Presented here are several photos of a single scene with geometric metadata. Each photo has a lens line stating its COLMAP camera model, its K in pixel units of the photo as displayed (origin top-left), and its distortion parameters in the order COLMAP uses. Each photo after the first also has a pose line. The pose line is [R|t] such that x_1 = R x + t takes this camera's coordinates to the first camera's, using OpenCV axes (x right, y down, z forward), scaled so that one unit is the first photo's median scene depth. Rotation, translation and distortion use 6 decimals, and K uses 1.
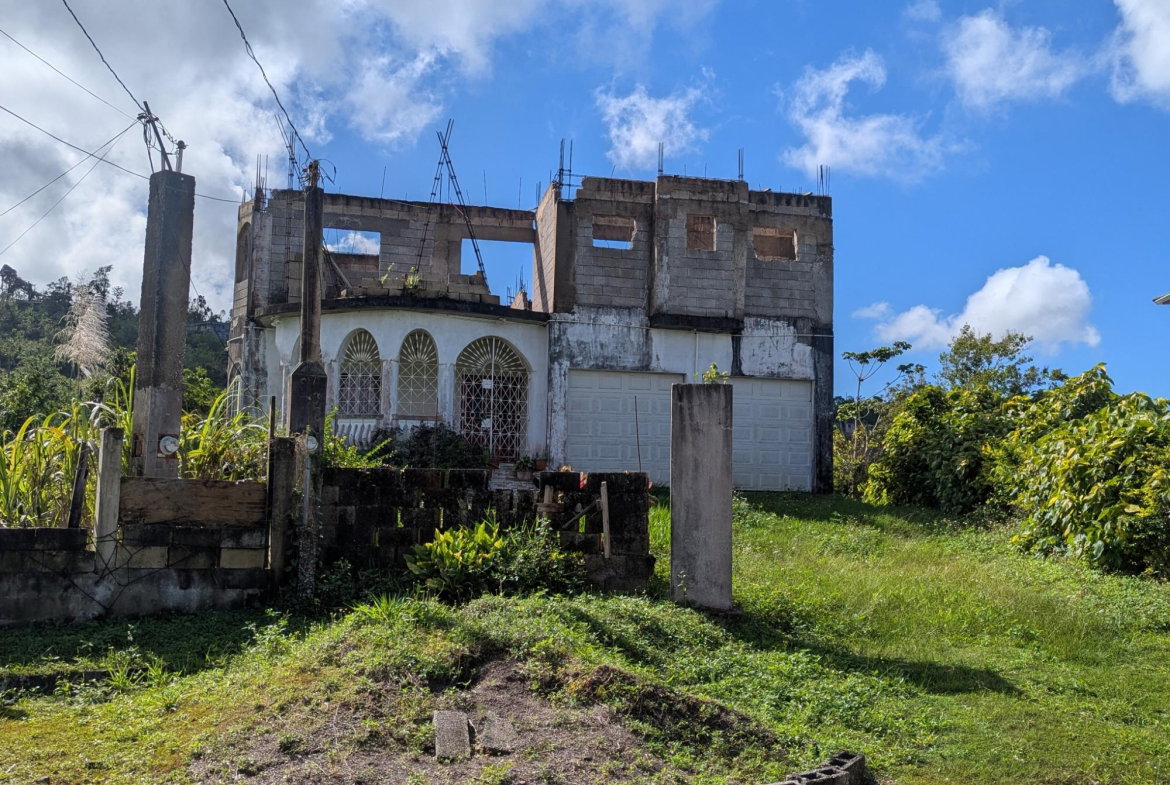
lens RADIAL K [[1047.1, 0, 597.5], [0, 1047.1, 416.3], [0, 0, 1]] dist [0.065580, -0.060478]
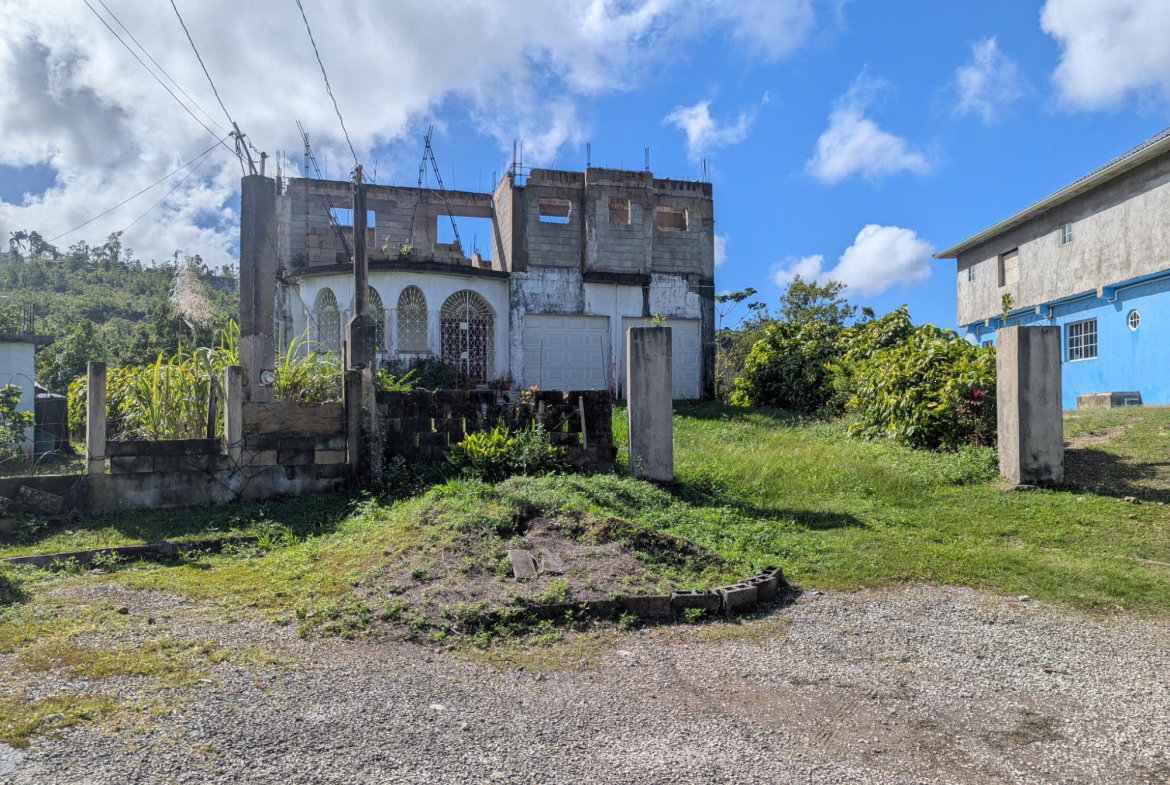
lens RADIAL K [[793.3, 0, 587.6], [0, 793.3, 402.7], [0, 0, 1]] dist [0.067590, -0.064385]
pose [[0.996040, -0.025724, 0.085104, -0.038263], [0.019496, 0.997125, 0.073219, -0.004068], [-0.086743, -0.071270, 0.993678, -0.038847]]
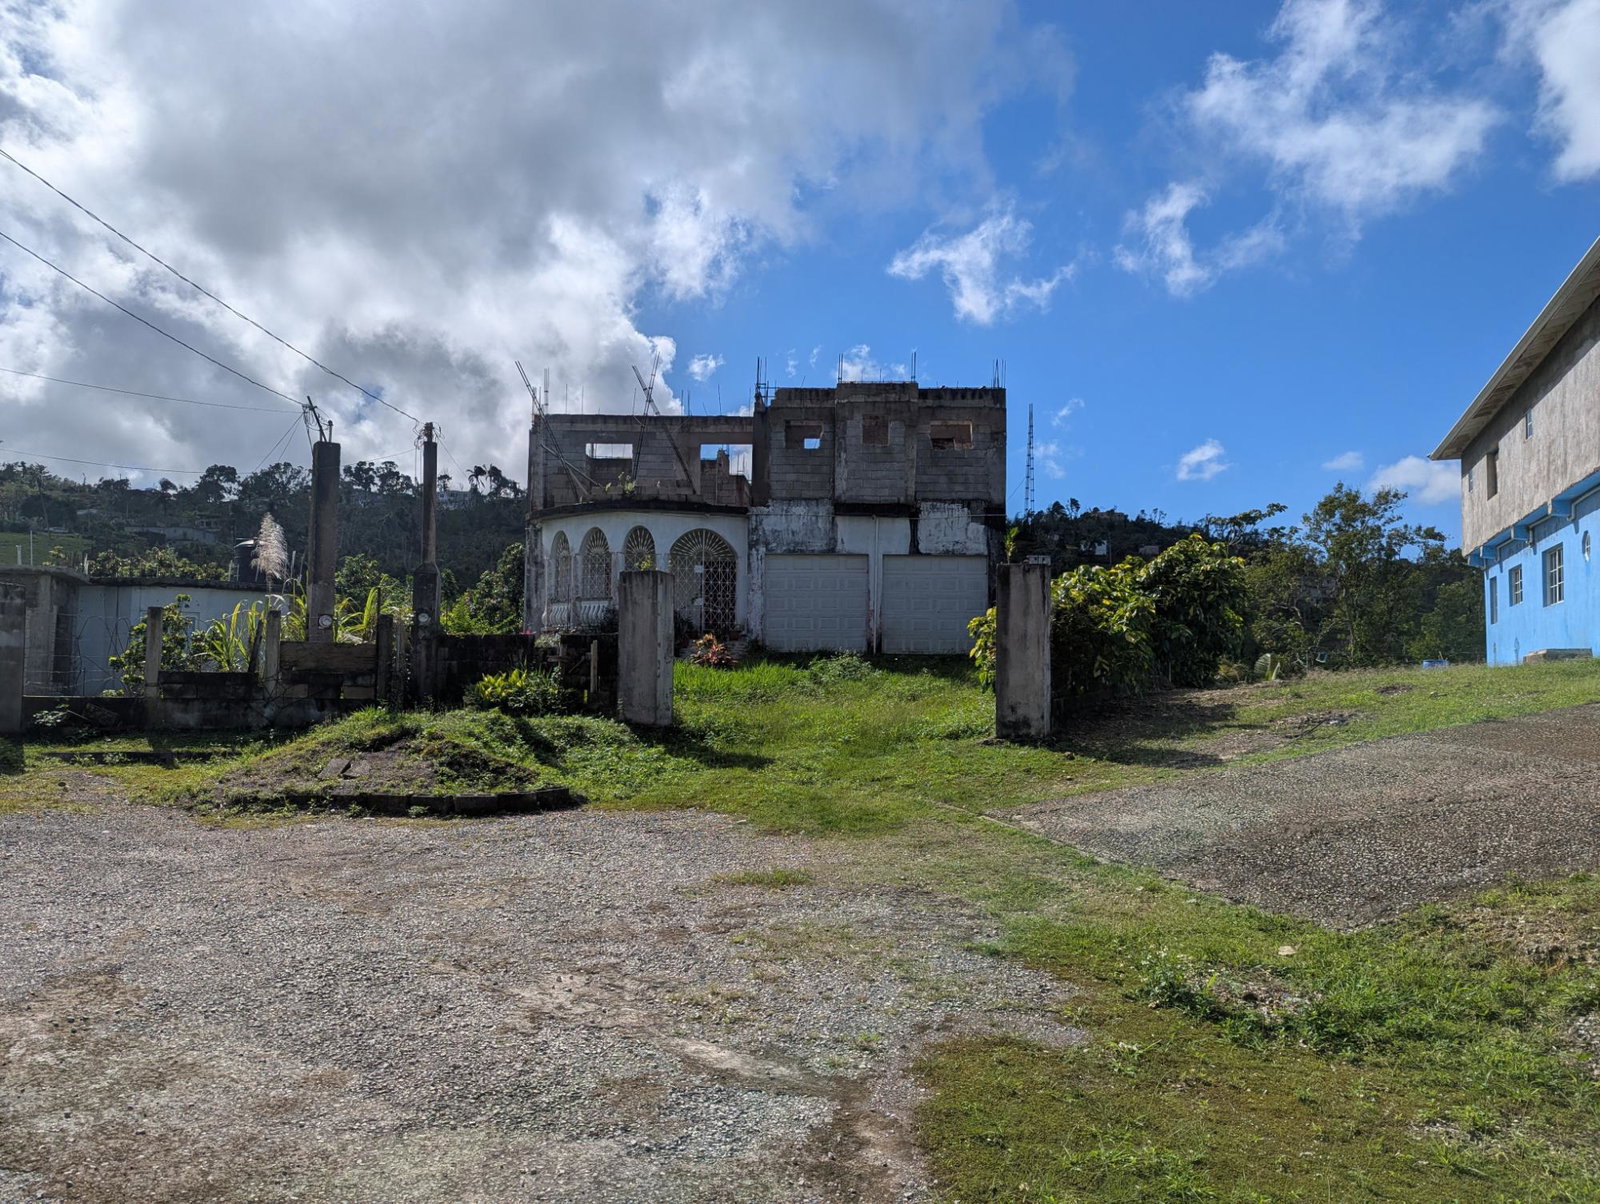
lens RADIAL K [[1088.7, 0, 803.9], [0, 1088.7, 620.4], [0, 0, 1]] dist [0.066737, -0.061723]
pose [[0.971427, -0.022411, -0.236278, 0.317023], [0.027953, 0.999406, 0.020131, 0.006576], [0.235686, -0.026161, 0.971477, -0.191765]]
